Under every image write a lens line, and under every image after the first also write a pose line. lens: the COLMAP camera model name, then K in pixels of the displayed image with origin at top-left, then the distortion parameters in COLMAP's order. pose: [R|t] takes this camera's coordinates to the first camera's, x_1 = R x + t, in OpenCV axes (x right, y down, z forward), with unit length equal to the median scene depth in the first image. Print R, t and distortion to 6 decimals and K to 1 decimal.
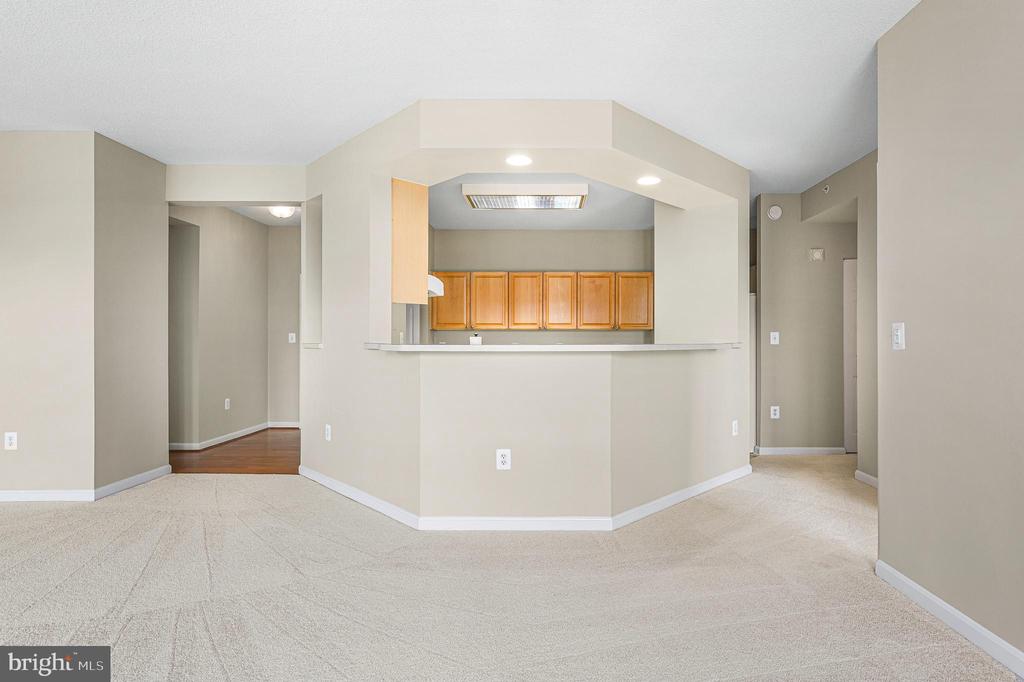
lens RADIAL K [[542.5, 0, 551.7], [0, 542.5, 338.2], [0, 0, 1]] dist [-0.005024, 0.001310]
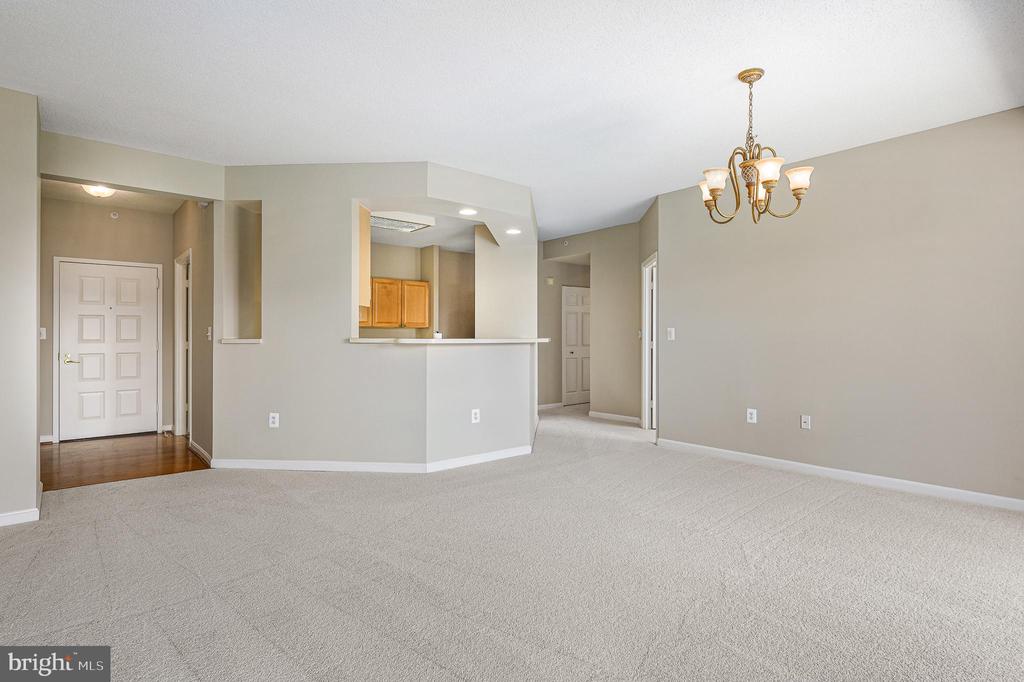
lens RADIAL K [[542.5, 0, 511.7], [0, 542.5, 329.9], [0, 0, 1]] dist [-0.005024, 0.001310]
pose [[0.756294, 0.007949, 0.654183, -0.502175], [-0.002605, 0.999955, -0.009140, 0.000761], [-0.654226, 0.005208, 0.756281, -0.093754]]
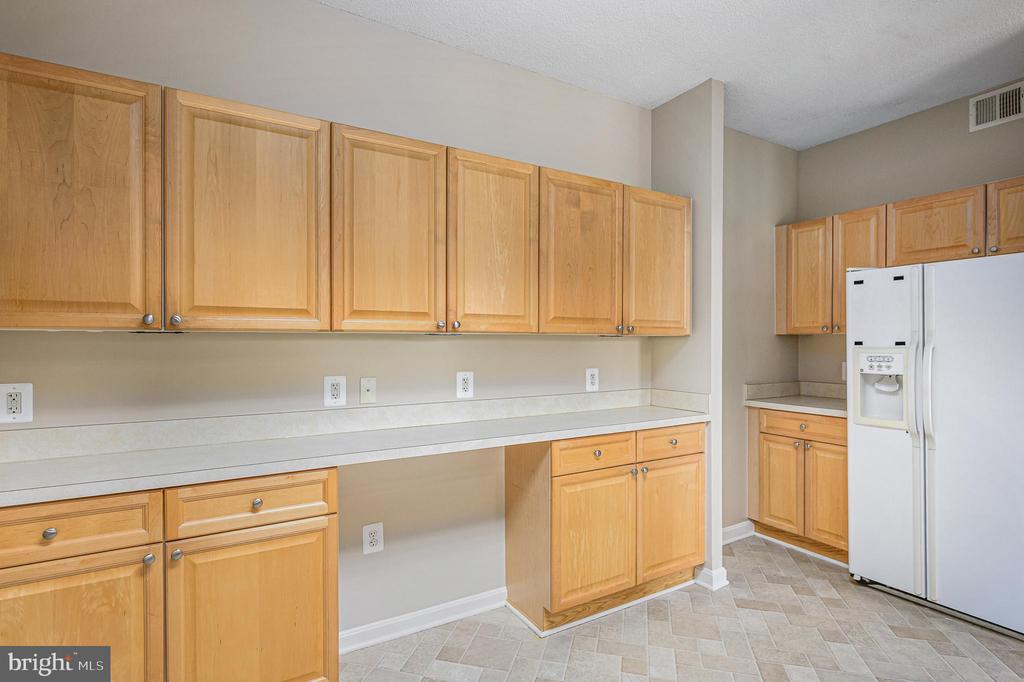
lens RADIAL K [[507.2, 0, 518.6], [0, 507.2, 346.5], [0, 0, 1]] dist [0.004320, -0.001752]
pose [[0.859698, -0.005593, 0.510772, -0.130965], [0.000844, 0.999954, 0.009529, -0.011014], [-0.510802, -0.007761, 0.859664, 0.734635]]
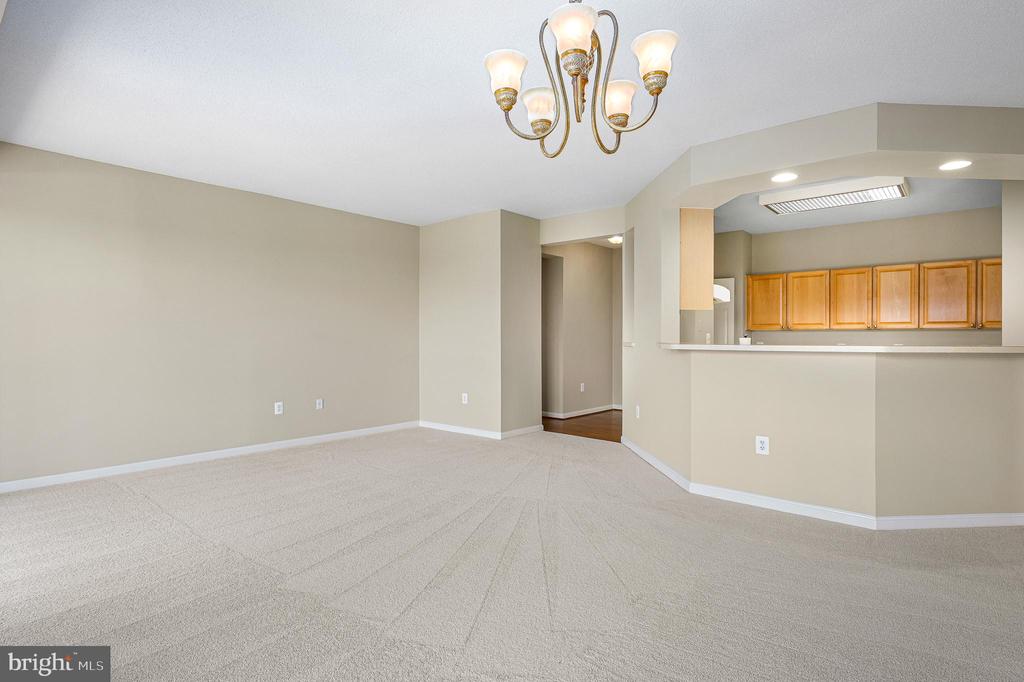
lens RADIAL K [[542.5, 0, 502.9], [0, 542.5, 339.9], [0, 0, 1]] dist [-0.005024, 0.001310]
pose [[0.739950, 0.004343, -0.672648, 0.139309], [-0.000897, 0.999985, 0.005470, -0.002149], [0.672662, -0.003444, 0.739942, -0.107369]]
